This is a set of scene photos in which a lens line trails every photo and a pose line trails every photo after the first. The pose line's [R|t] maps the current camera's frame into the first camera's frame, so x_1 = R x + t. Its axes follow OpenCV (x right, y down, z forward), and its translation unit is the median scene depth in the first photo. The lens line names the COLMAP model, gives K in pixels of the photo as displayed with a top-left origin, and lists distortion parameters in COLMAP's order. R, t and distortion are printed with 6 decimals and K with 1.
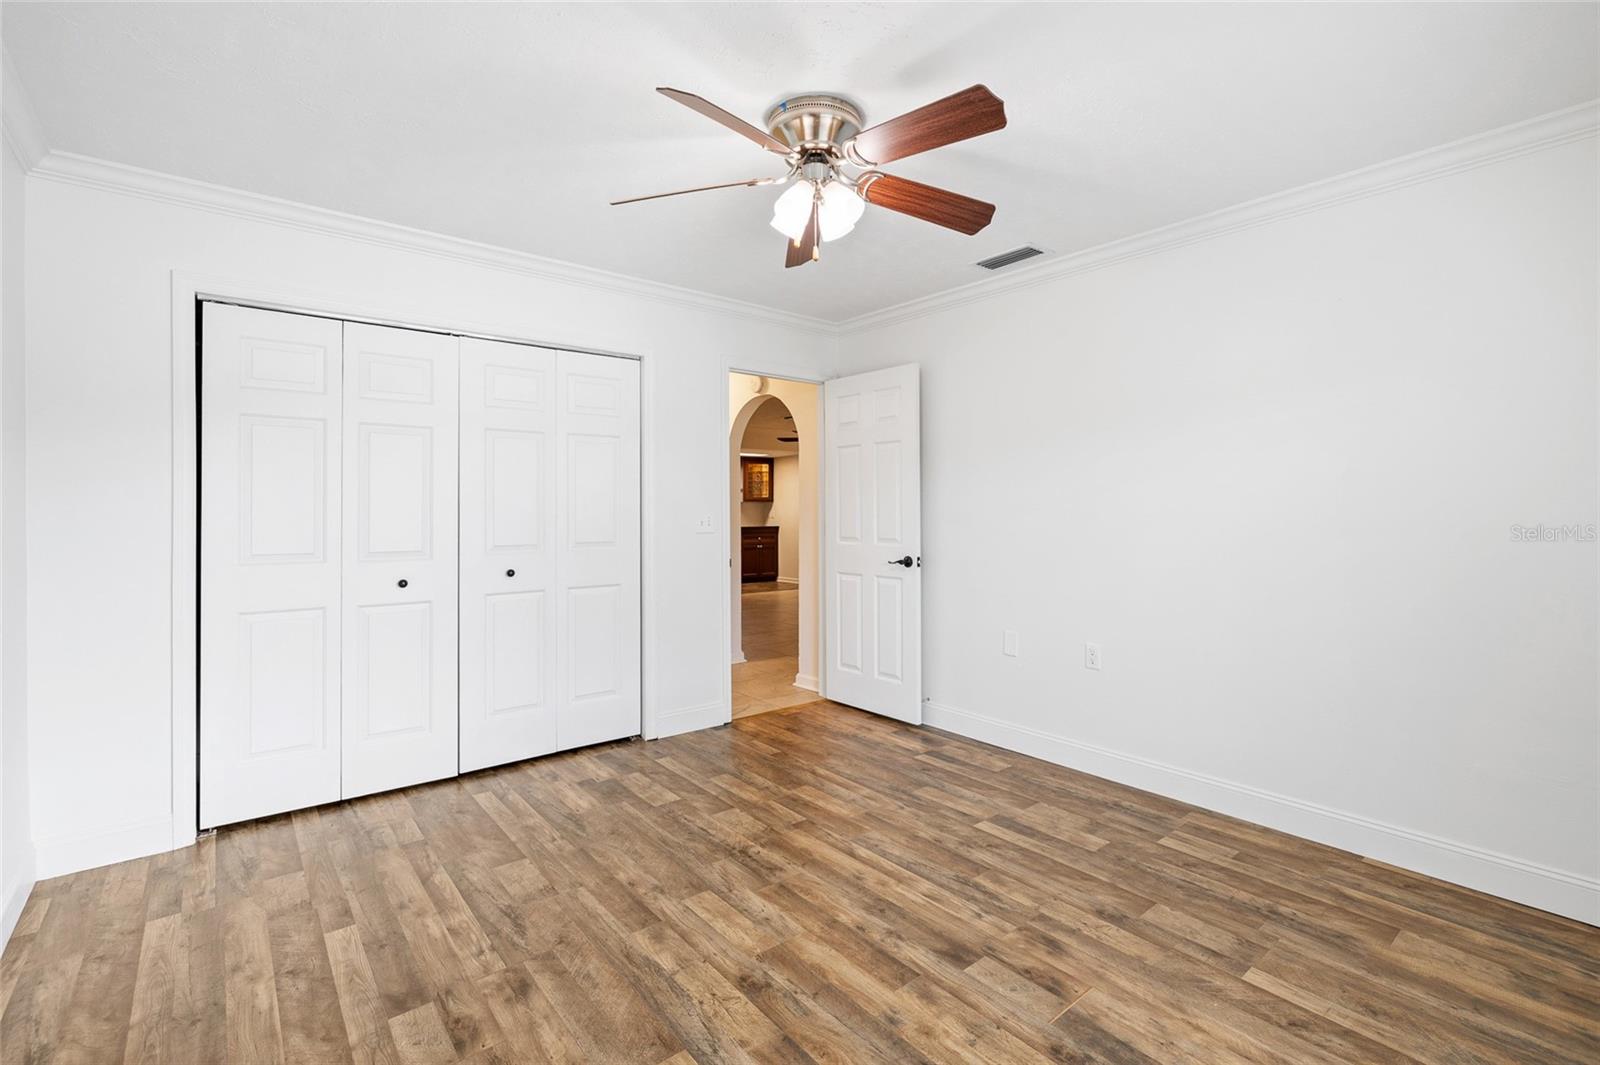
lens RADIAL K [[732.3, 0, 802.4], [0, 732.3, 514.2], [0, 0, 1]] dist [-0.002440, 0.000597]
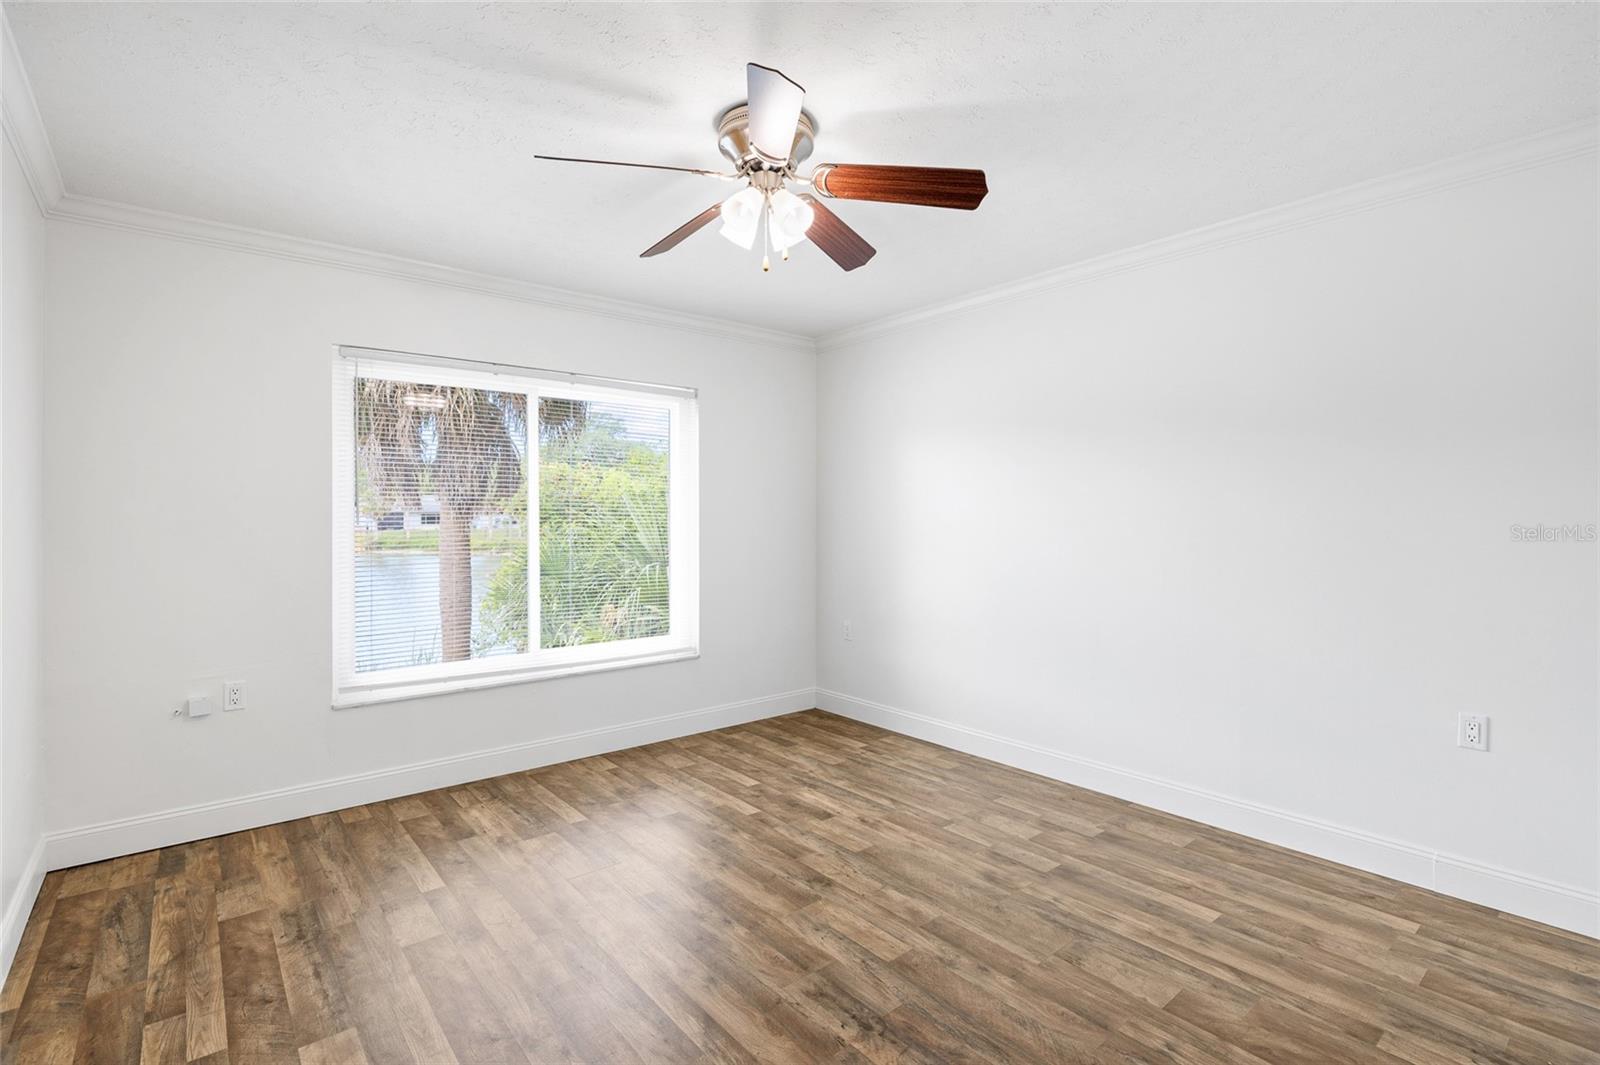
lens RADIAL K [[729.7, 0, 812.1], [0, 729.7, 520.5], [0, 0, 1]] dist [-0.001847, -0.000218]
pose [[-0.999648, 0.002995, -0.026355, -0.015583], [0.002705, 0.999936, 0.011026, -0.021928], [0.026386, 0.010950, -0.999592, 1.858566]]
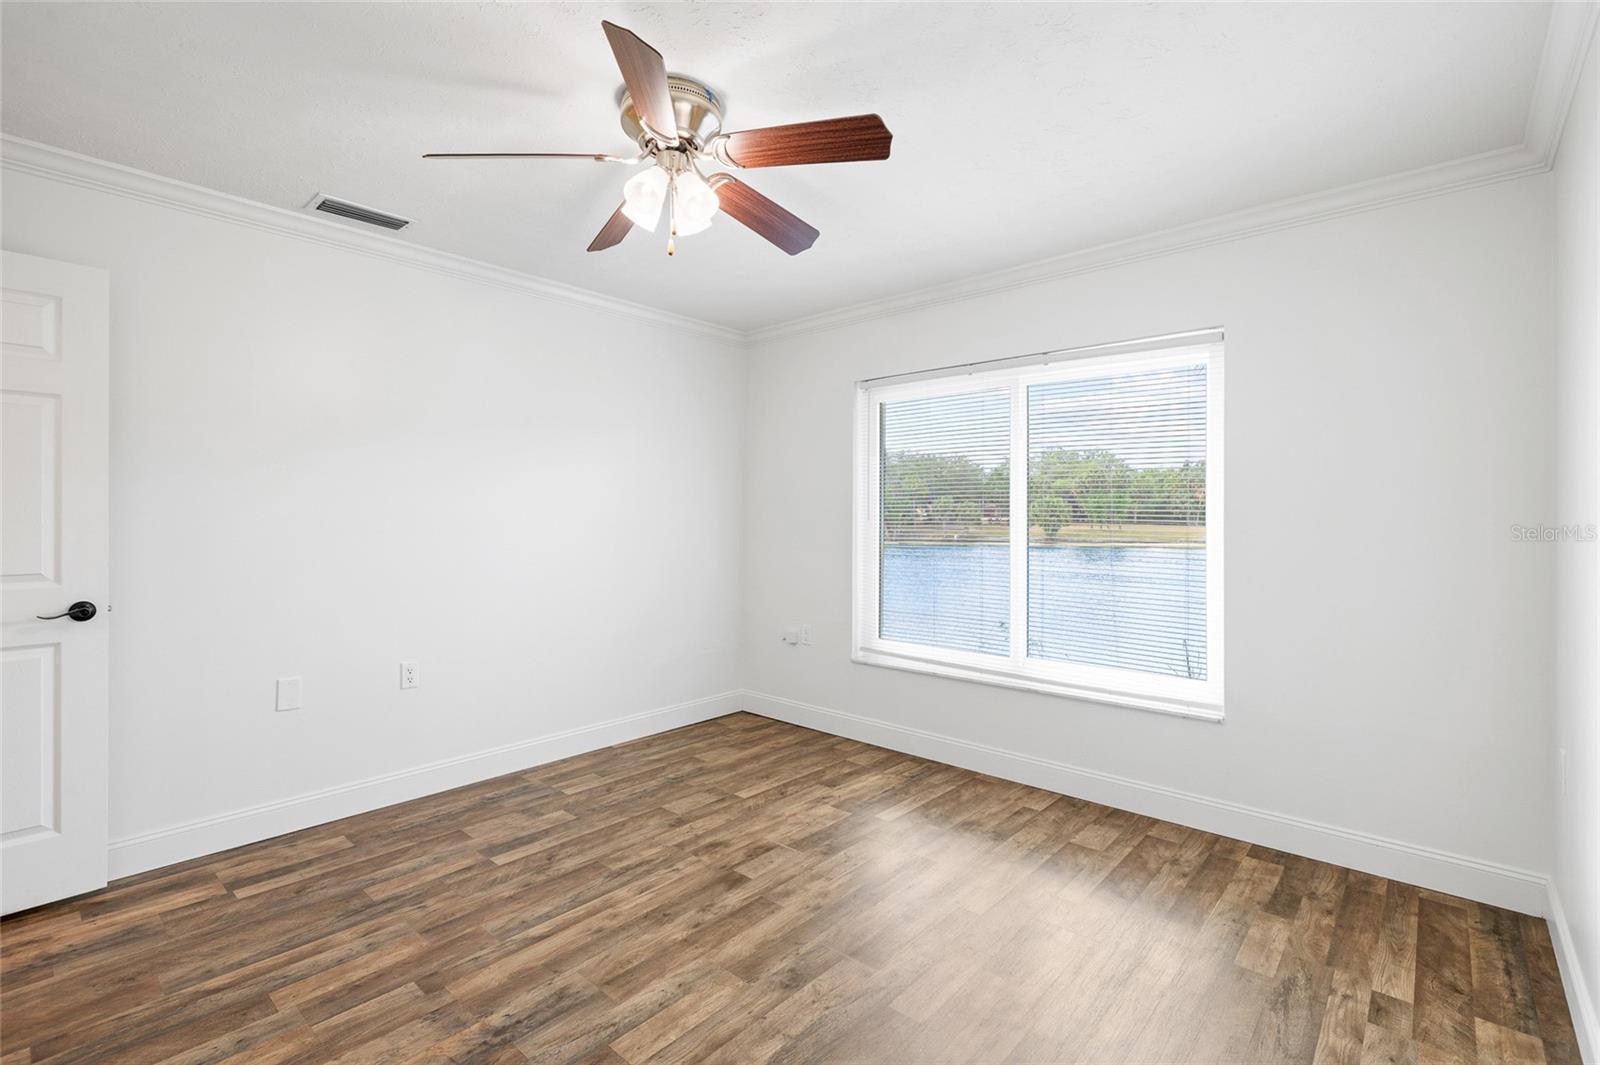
lens RADIAL K [[732.3, 0, 802.4], [0, 732.3, 514.2], [0, 0, 1]] dist [-0.002440, 0.000597]
pose [[-0.172818, 0.006636, 0.984931, -0.877310], [0.004483, 0.999972, -0.005951, -0.006955], [-0.984944, 0.003387, -0.172843, 0.934076]]
